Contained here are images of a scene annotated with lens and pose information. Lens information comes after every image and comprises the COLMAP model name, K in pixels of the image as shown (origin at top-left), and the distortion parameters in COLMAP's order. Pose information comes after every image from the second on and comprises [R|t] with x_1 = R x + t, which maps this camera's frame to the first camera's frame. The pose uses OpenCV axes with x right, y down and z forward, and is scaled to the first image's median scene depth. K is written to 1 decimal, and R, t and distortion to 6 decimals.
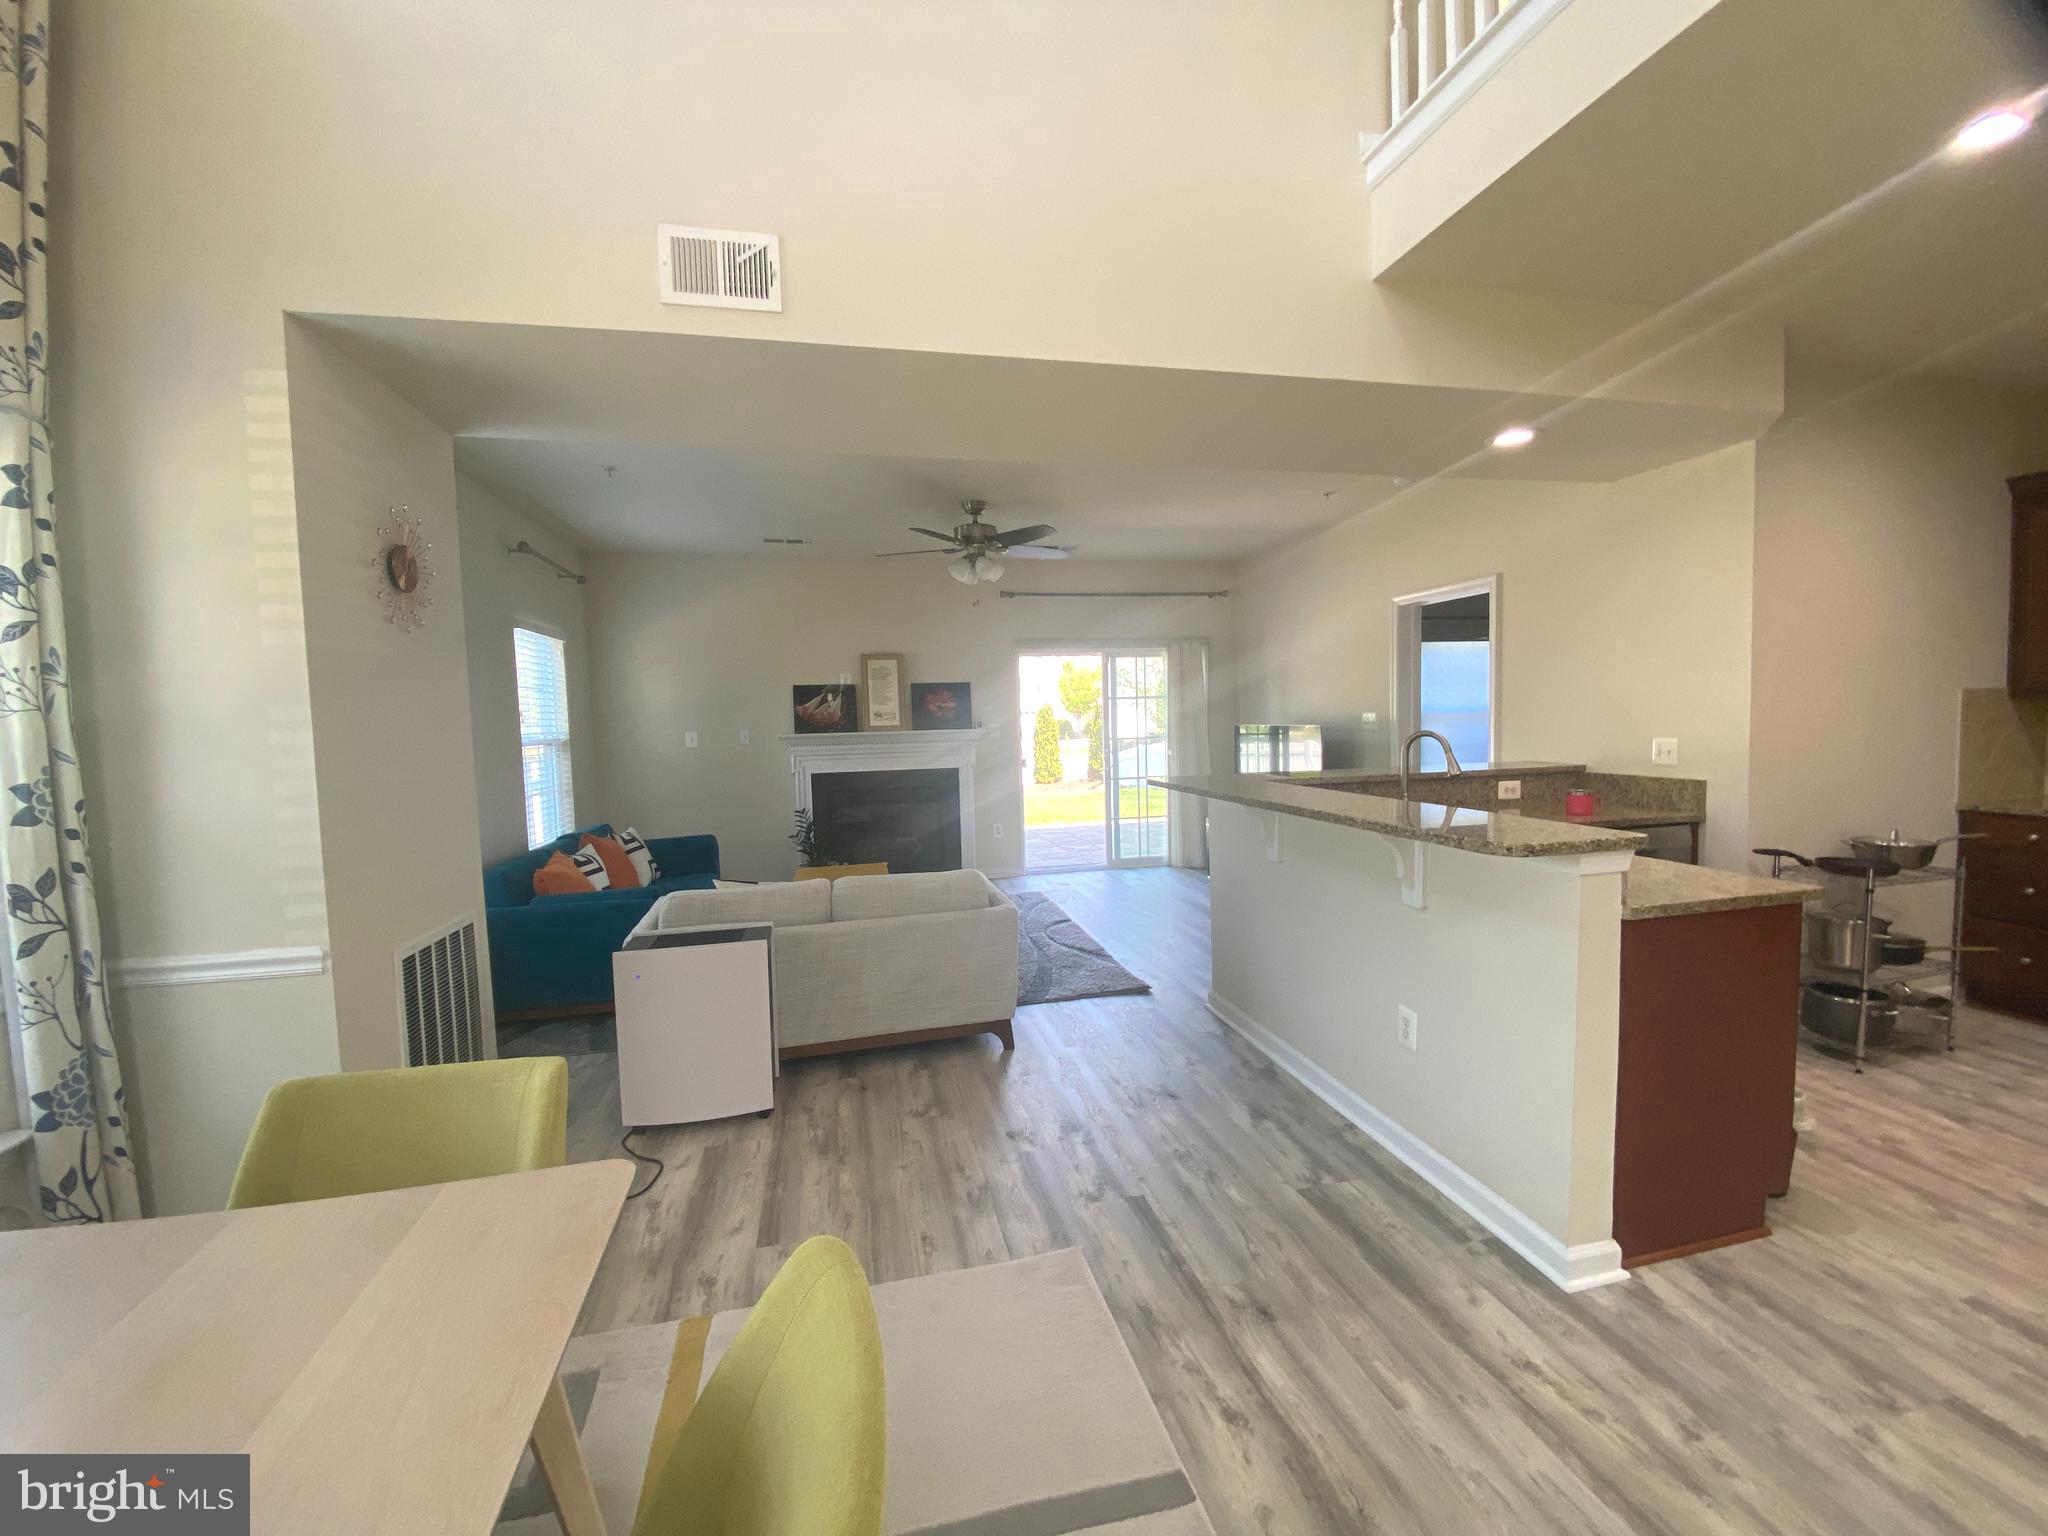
lens RADIAL K [[820.8, 0, 1024.0], [0, 820.8, 768.0], [0, 0, 1]] dist [0.022531, -0.024647]
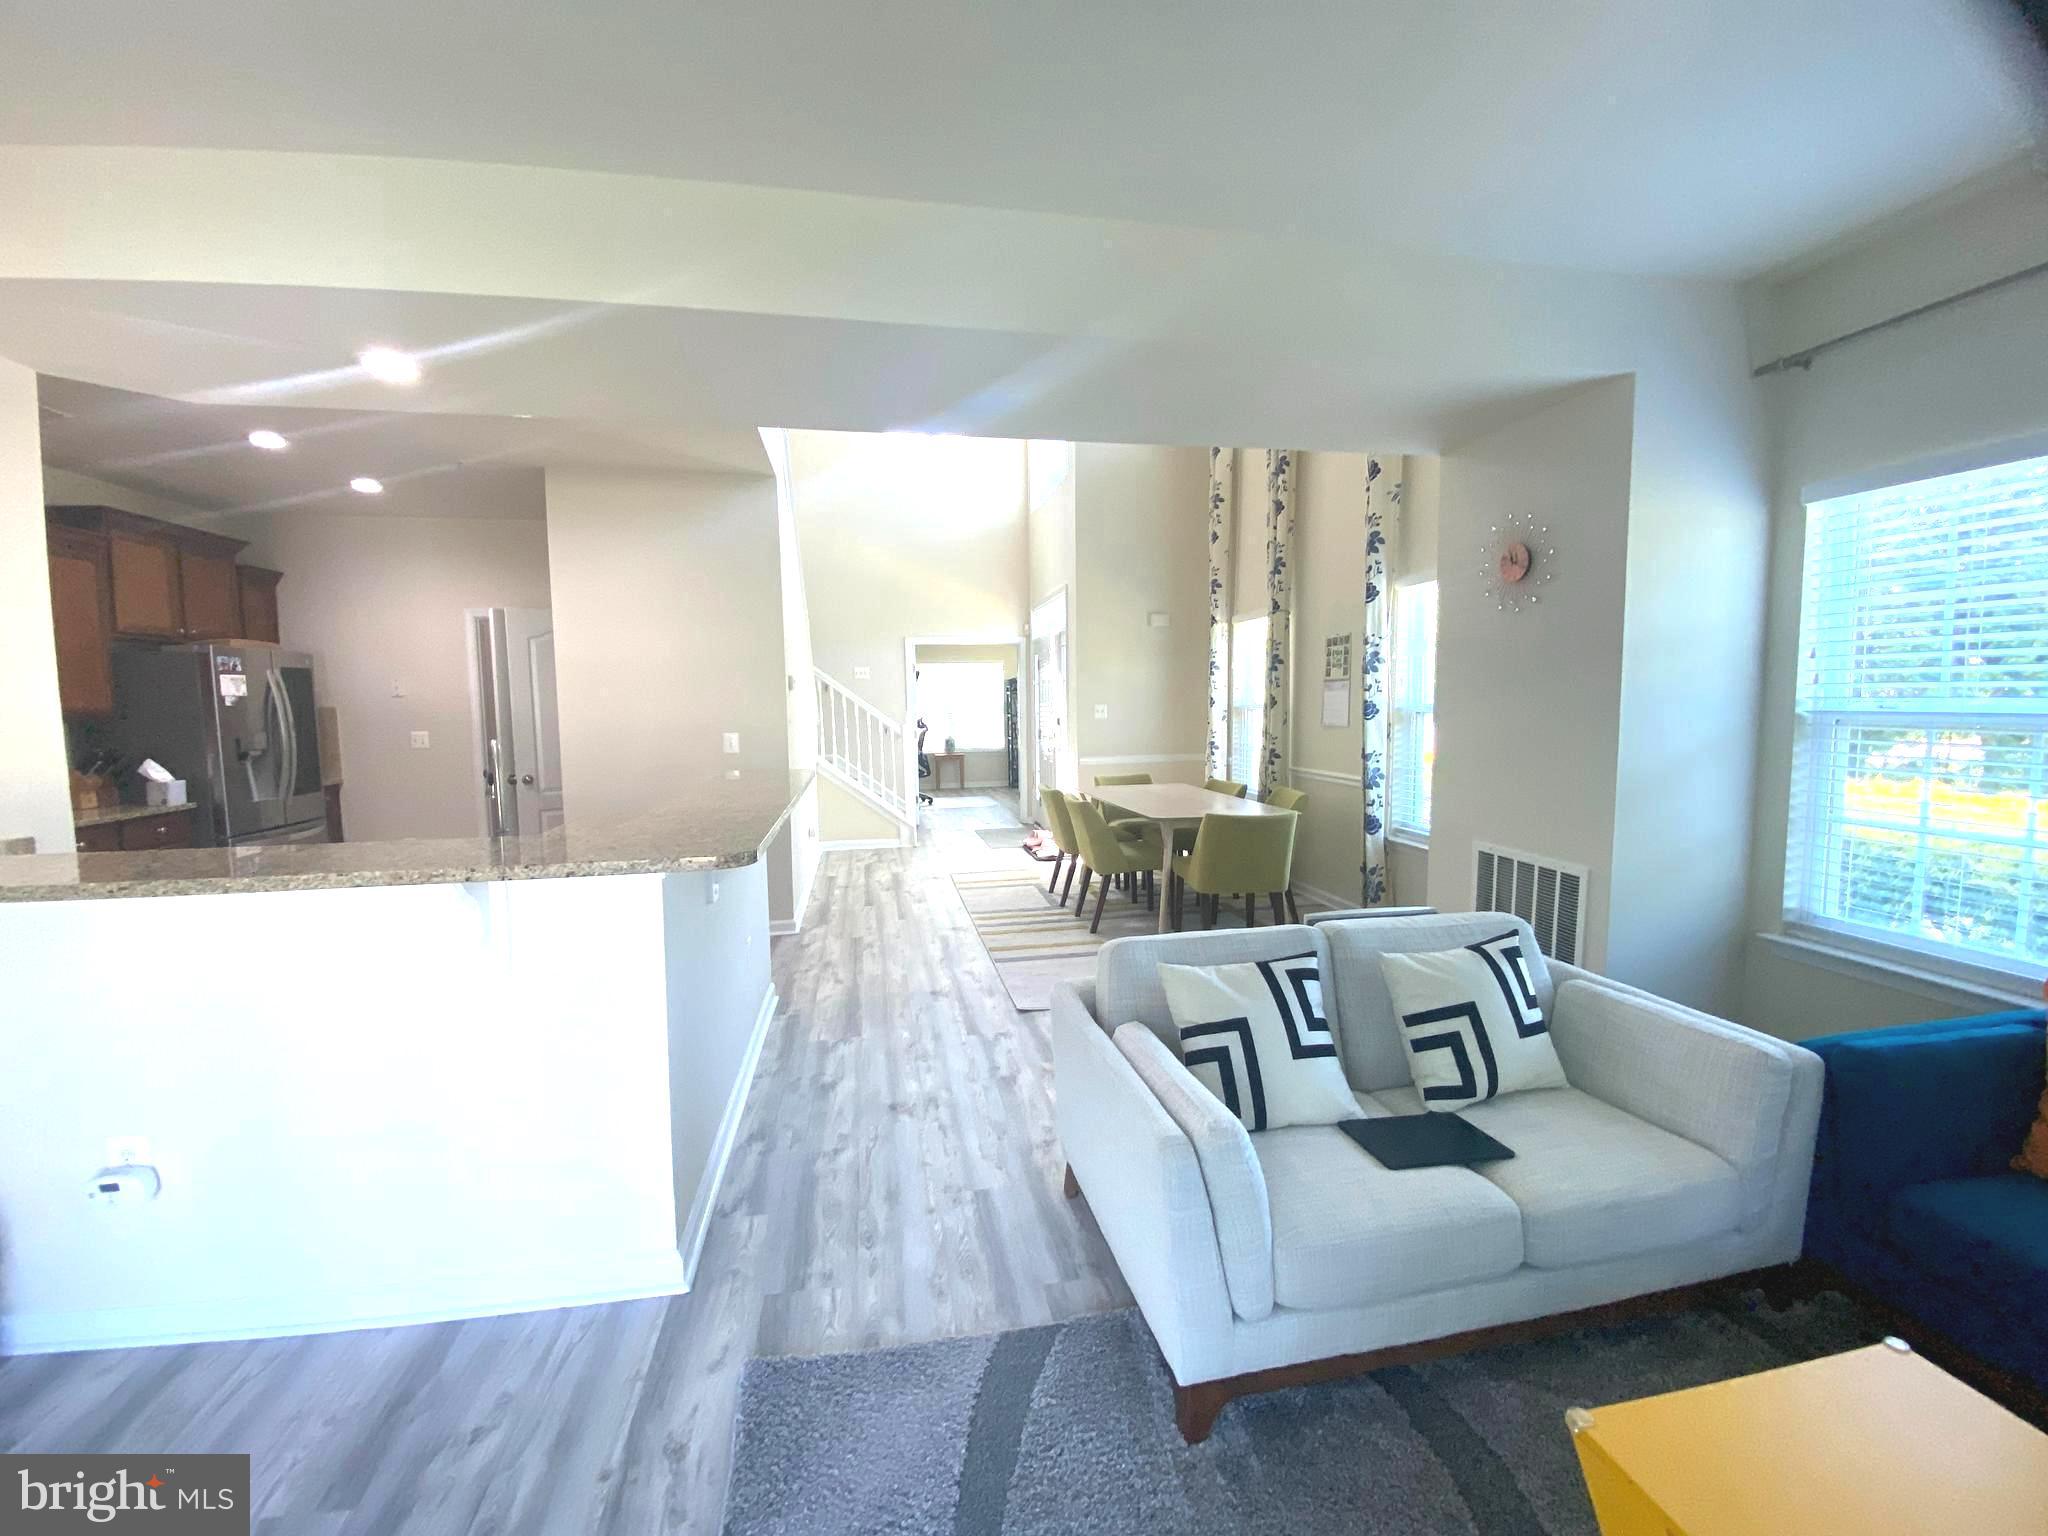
lens RADIAL K [[820.8, 0, 1024.0], [0, 820.8, 768.0], [0, 0, 1]] dist [0.022531, -0.024647]
pose [[-0.998459, 0.038002, 0.040449, -0.018057], [0.043656, 0.987783, 0.149597, -0.093155], [-0.034270, 0.151132, -0.987919, 1.424282]]
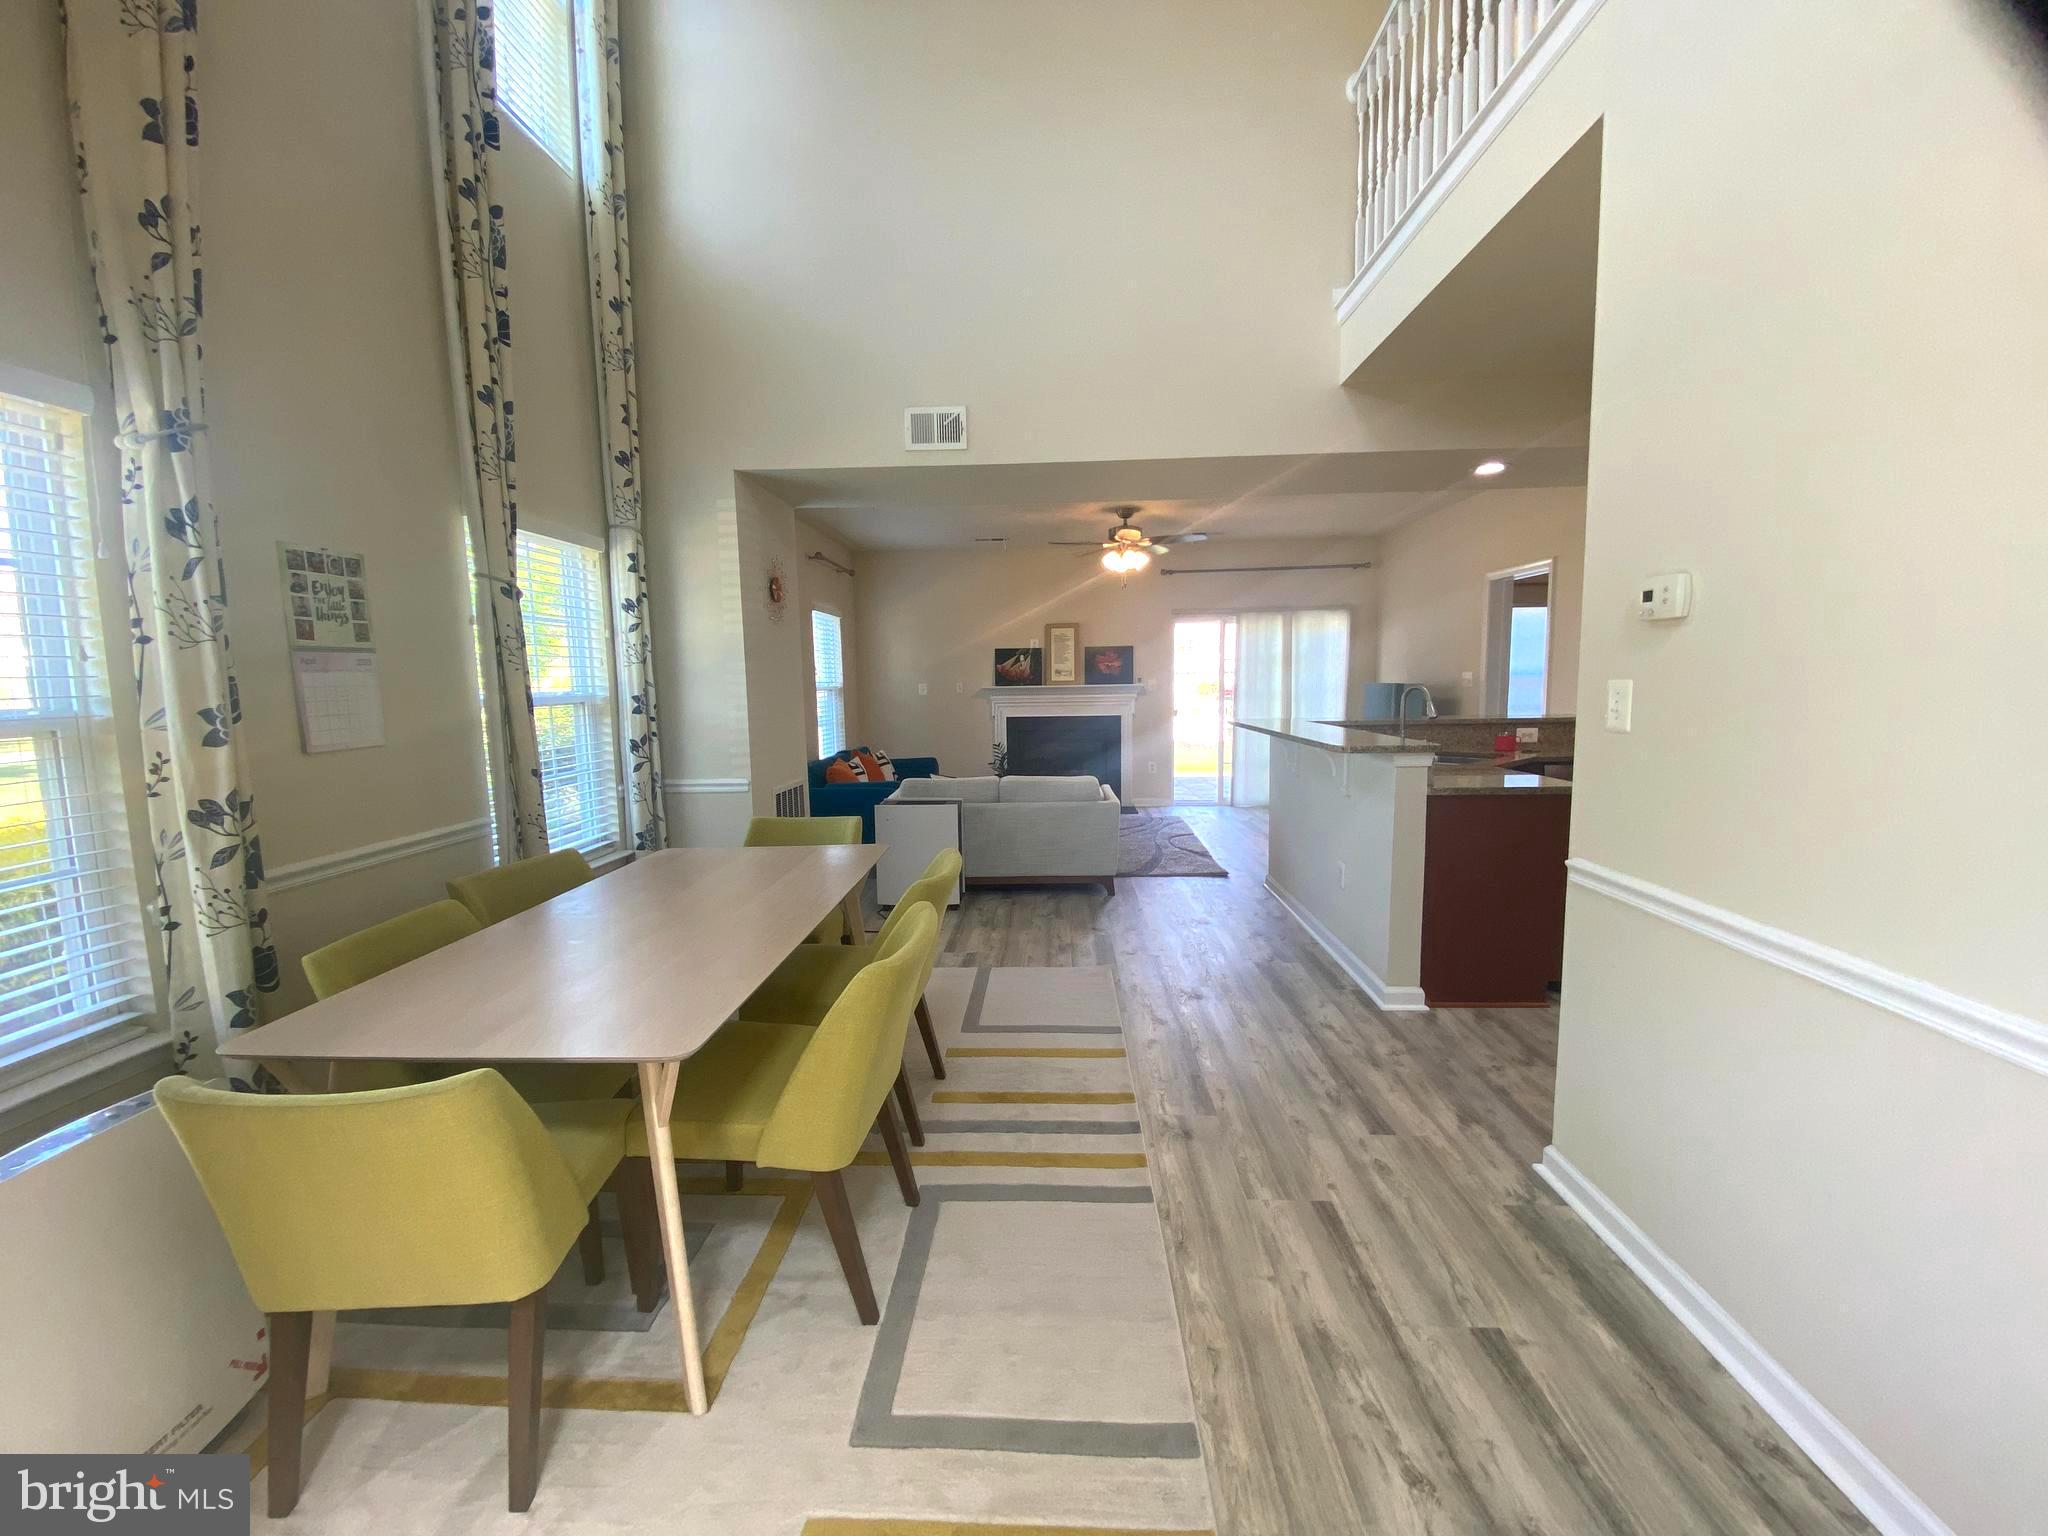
lens RADIAL K [[820.8, 0, 1024.0], [0, 820.8, 768.0], [0, 0, 1]] dist [0.022531, -0.024647]
pose [[0.964078, 0.039782, -0.262625, 0.184327], [-0.026963, 0.998271, 0.052235, 0.031466], [0.264249, -0.043277, 0.963483, -0.414869]]
